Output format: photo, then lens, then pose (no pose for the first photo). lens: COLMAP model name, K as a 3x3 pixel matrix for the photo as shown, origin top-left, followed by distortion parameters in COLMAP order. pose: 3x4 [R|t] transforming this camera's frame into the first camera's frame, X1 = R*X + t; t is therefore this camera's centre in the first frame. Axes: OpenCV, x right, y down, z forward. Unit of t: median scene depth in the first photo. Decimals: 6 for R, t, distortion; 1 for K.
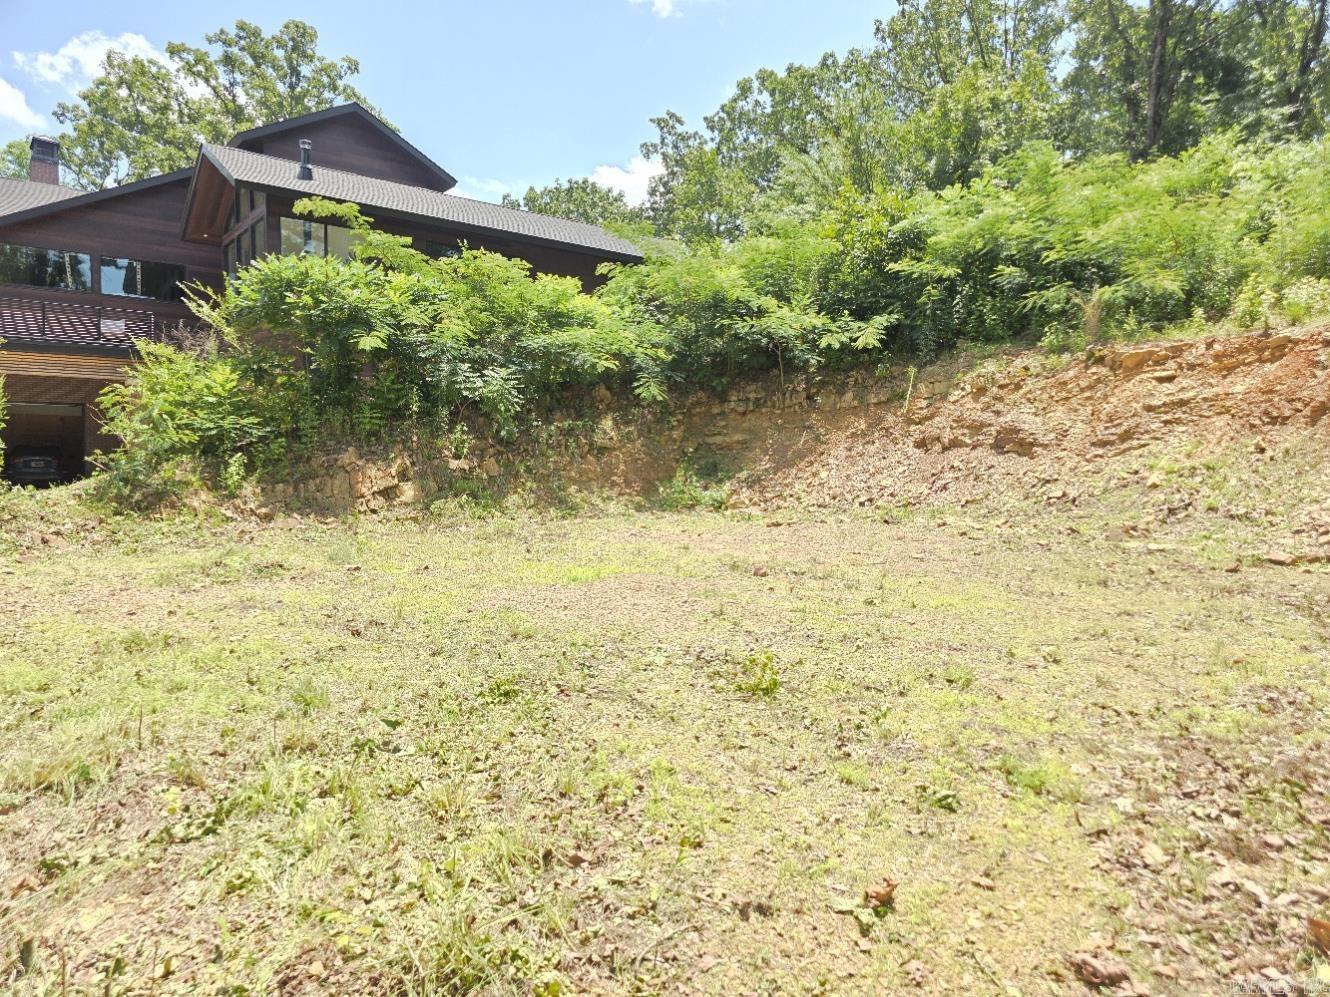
lens RADIAL K [[896.7, 0, 677.4], [0, 896.7, 499.1], [0, 0, 1]] dist [0.063632, -0.046402]
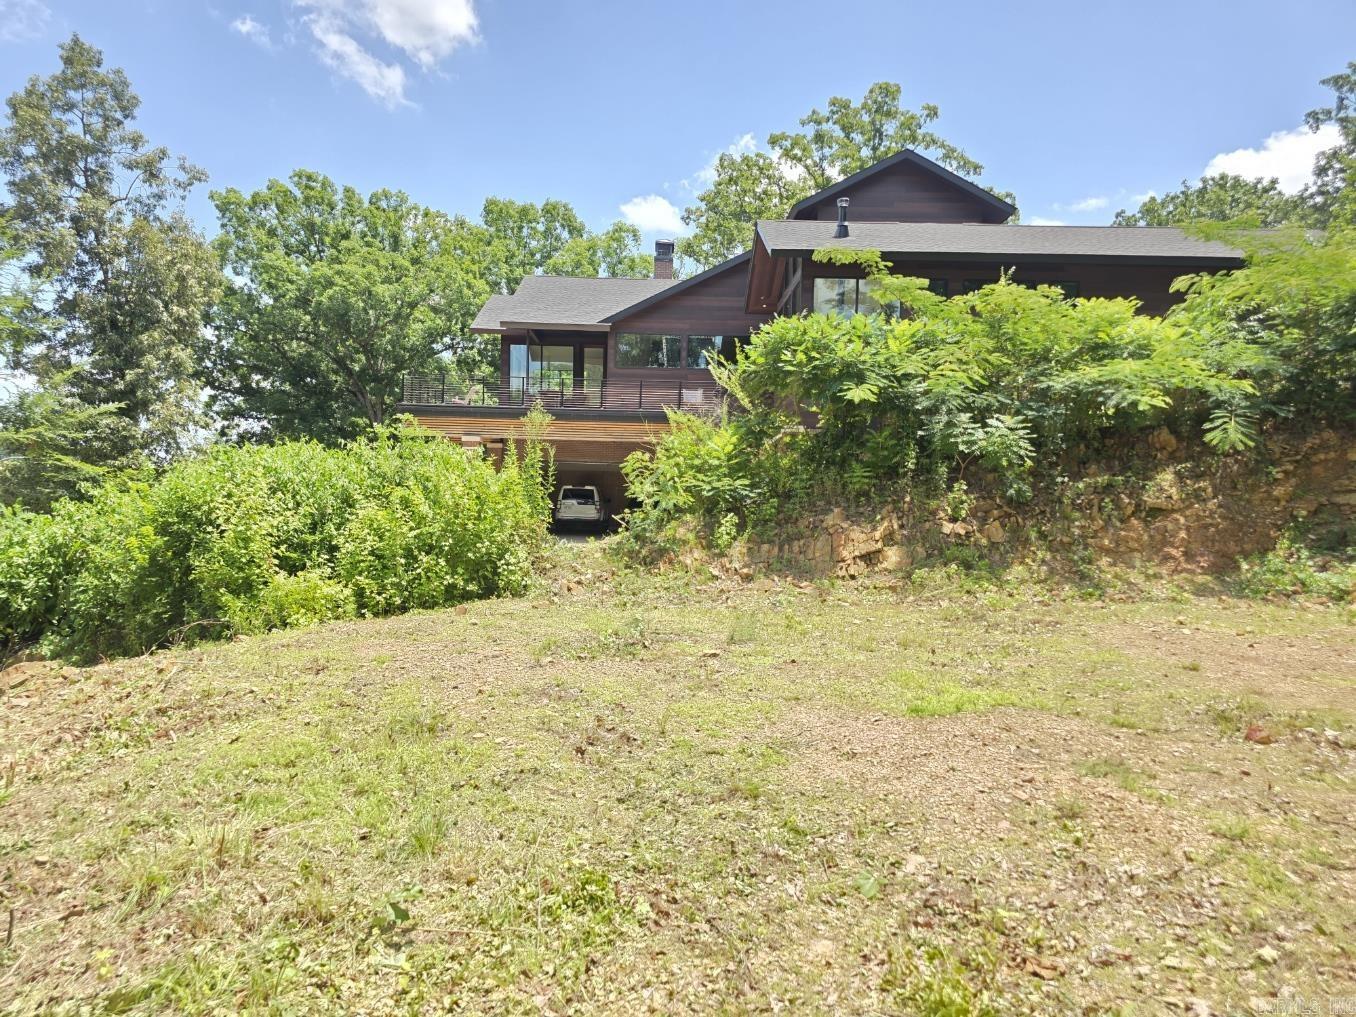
lens RADIAL K [[914.2, 0, 664.8], [0, 914.2, 513.9], [0, 0, 1]] dist [0.063632, -0.046402]
pose [[0.789408, 0.019109, -0.613571, 0.094756], [-0.040566, 0.998955, -0.021079, -0.024767], [0.612527, 0.041530, 0.789358, 0.131408]]
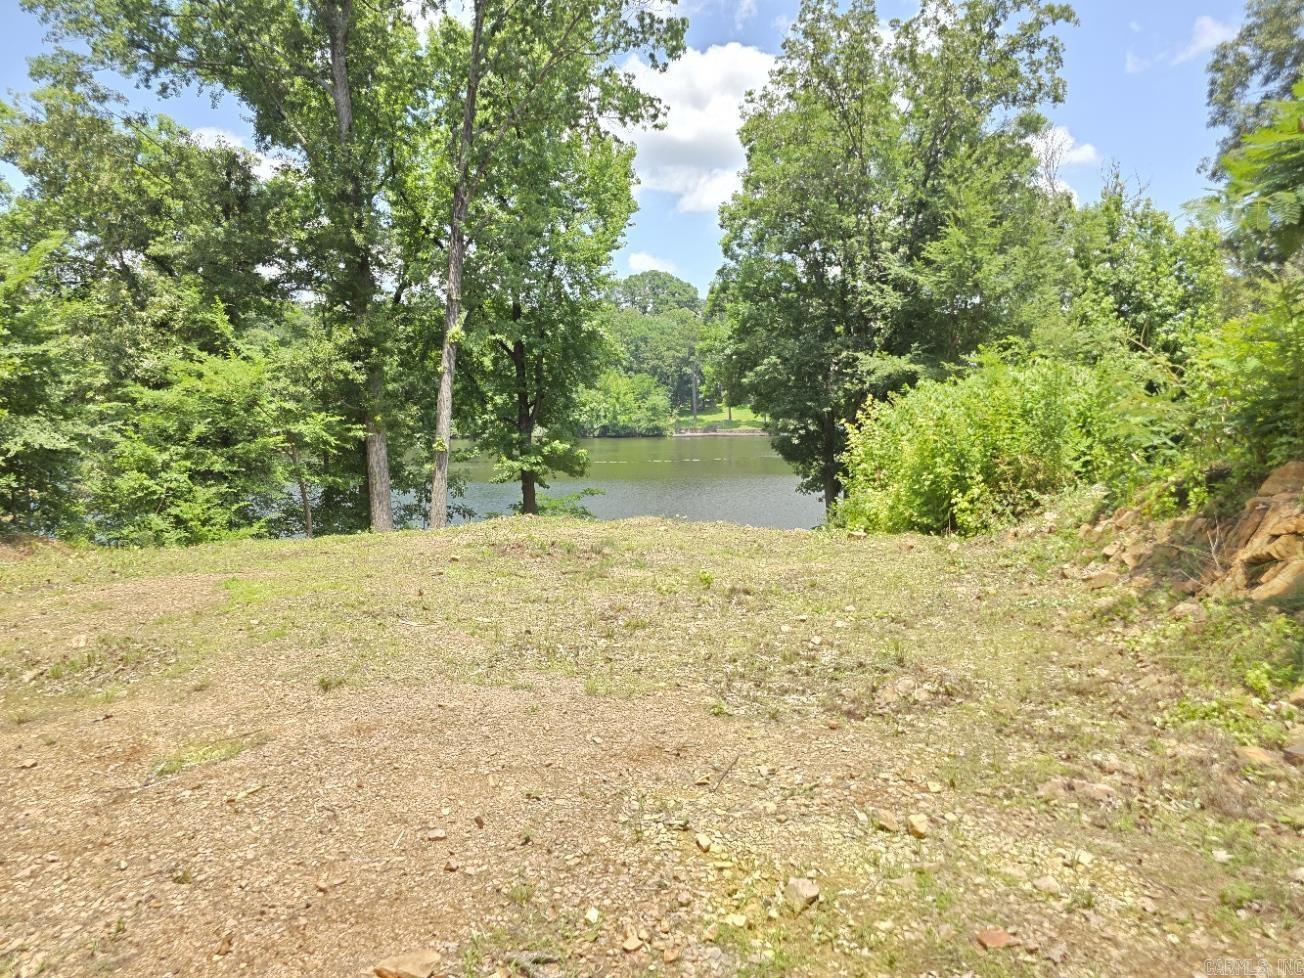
lens RADIAL K [[875.2, 0, 662.9], [0, 875.2, 505.8], [0, 0, 1]] dist [0.051390, -0.041831]
pose [[-0.662164, 0.098839, -0.742812, 0.182745], [-0.018433, 0.988815, 0.148004, -0.097537], [0.749132, 0.111695, -0.652936, 1.093561]]
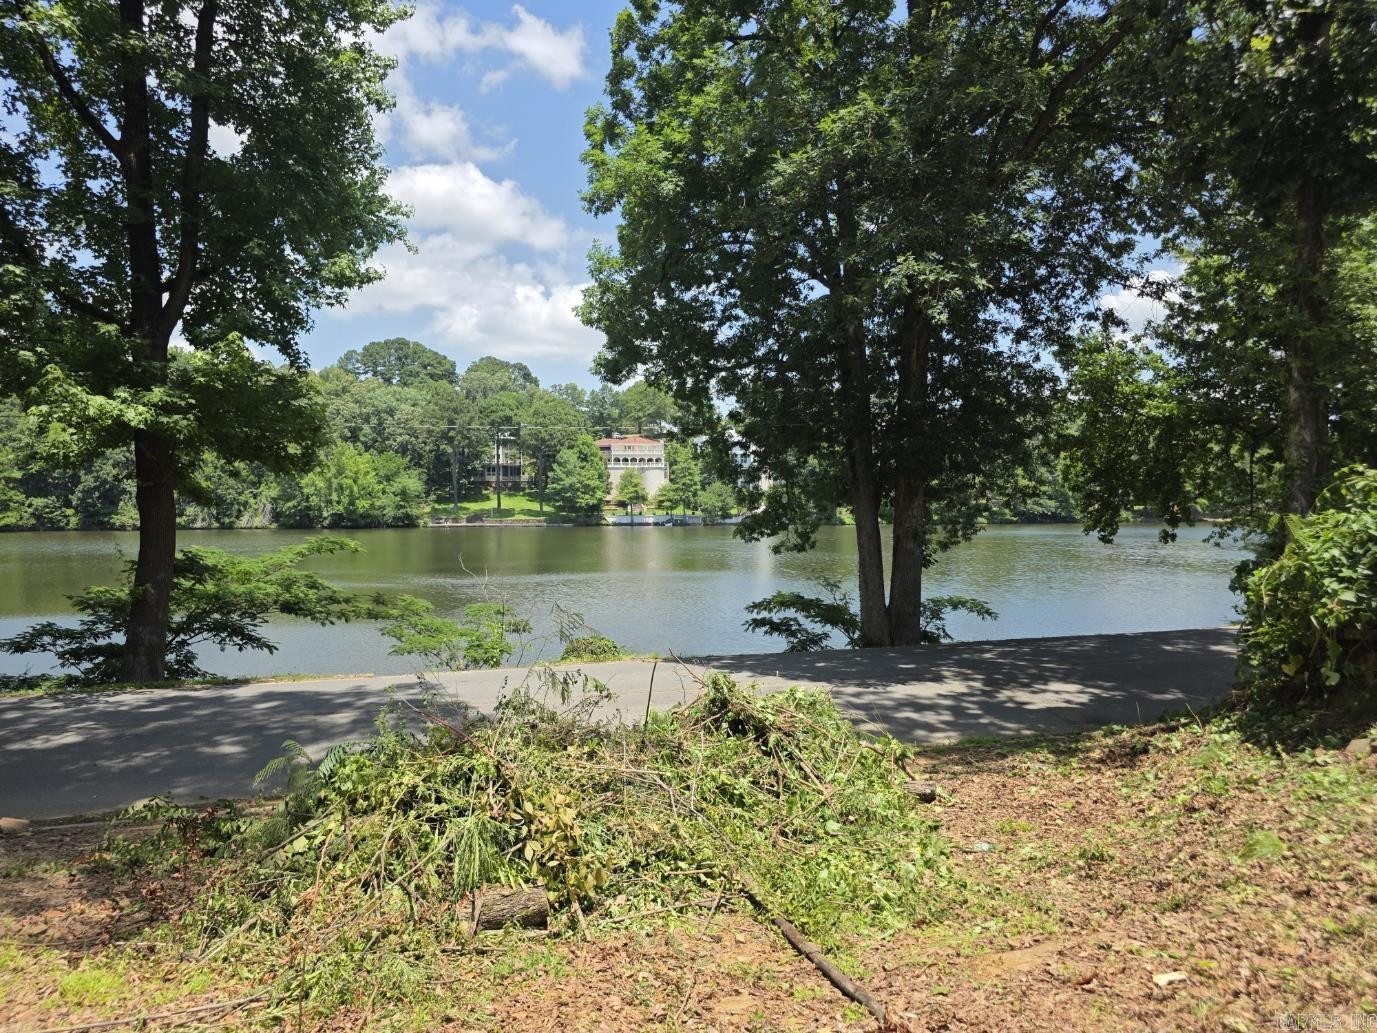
lens RADIAL K [[908.2, 0, 691.1], [0, 908.2, 526.2], [0, 0, 1]] dist [0.053161, -0.018690]
pose [[-0.406177, 0.020760, -0.913558, -0.711642], [-0.037239, 0.998535, 0.039248, 0.190537], [0.913035, 0.049961, -0.404809, 0.147656]]
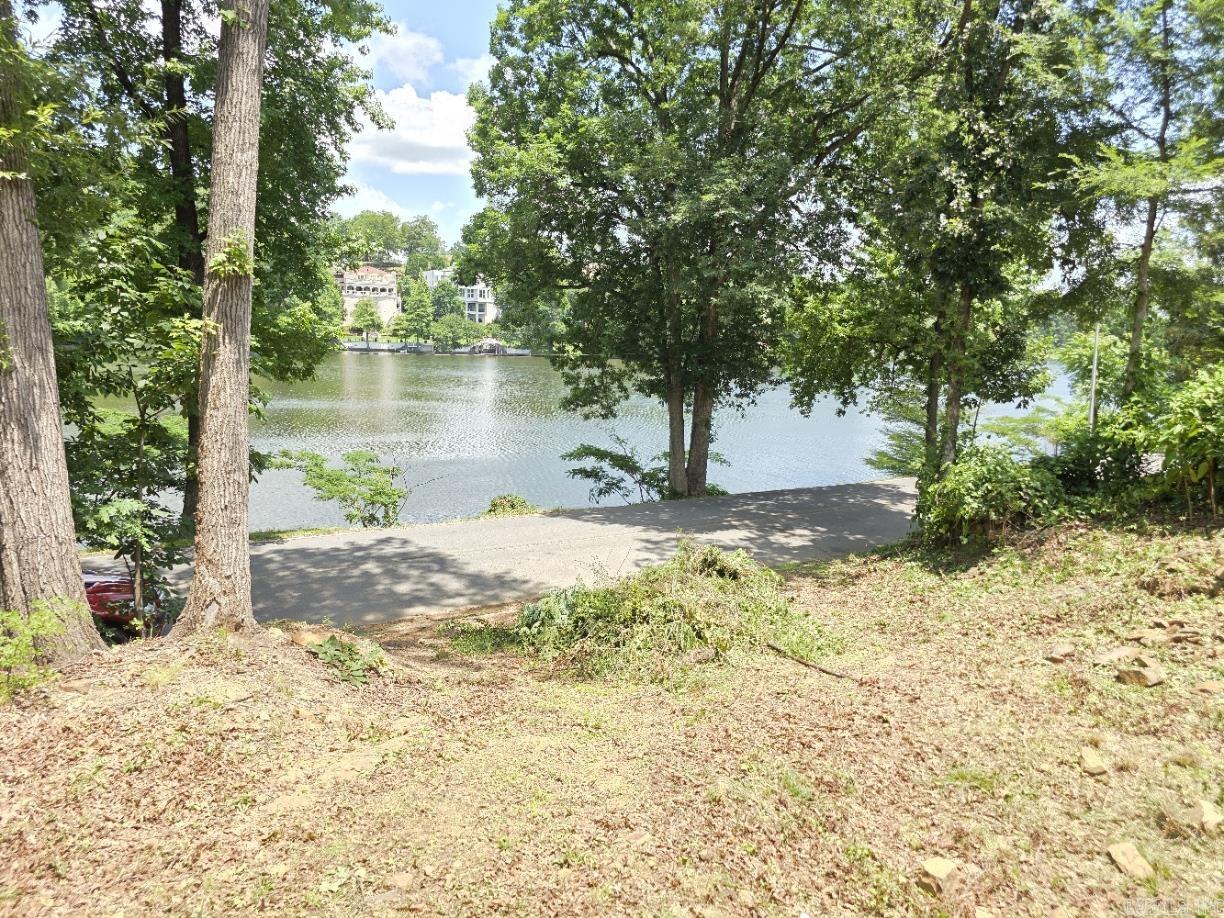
lens RADIAL K [[807.2, 0, 604.5], [0, 807.2, 449.6], [0, 0, 1]] dist [0.053161, -0.018690]
pose [[-0.168753, 0.137928, -0.975960, -0.318307], [-0.077395, 0.985249, 0.152624, 0.064205], [0.982615, 0.101290, -0.155588, -0.008462]]
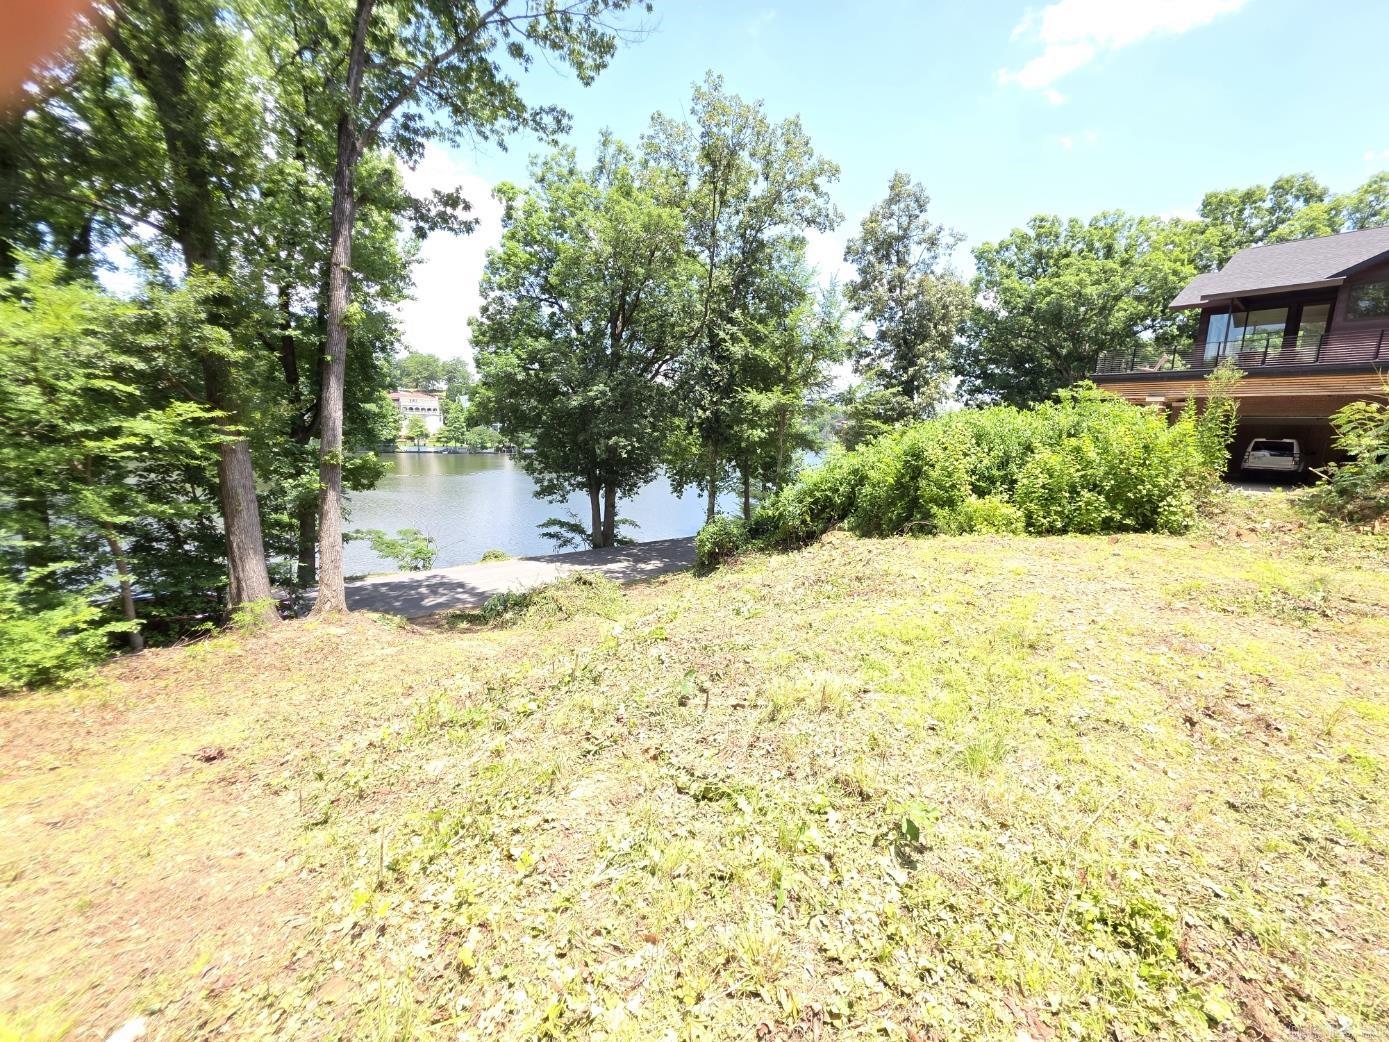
lens RADIAL K [[554.4, 0, 699.3], [0, 554.4, 516.0], [0, 0, 1]] dist [-0.001580, 0.000853]
pose [[0.010439, 0.144645, -0.989429, 0.041463], [-0.073323, 0.986930, 0.143506, -0.028088], [0.997254, 0.071049, 0.020908, 0.204936]]
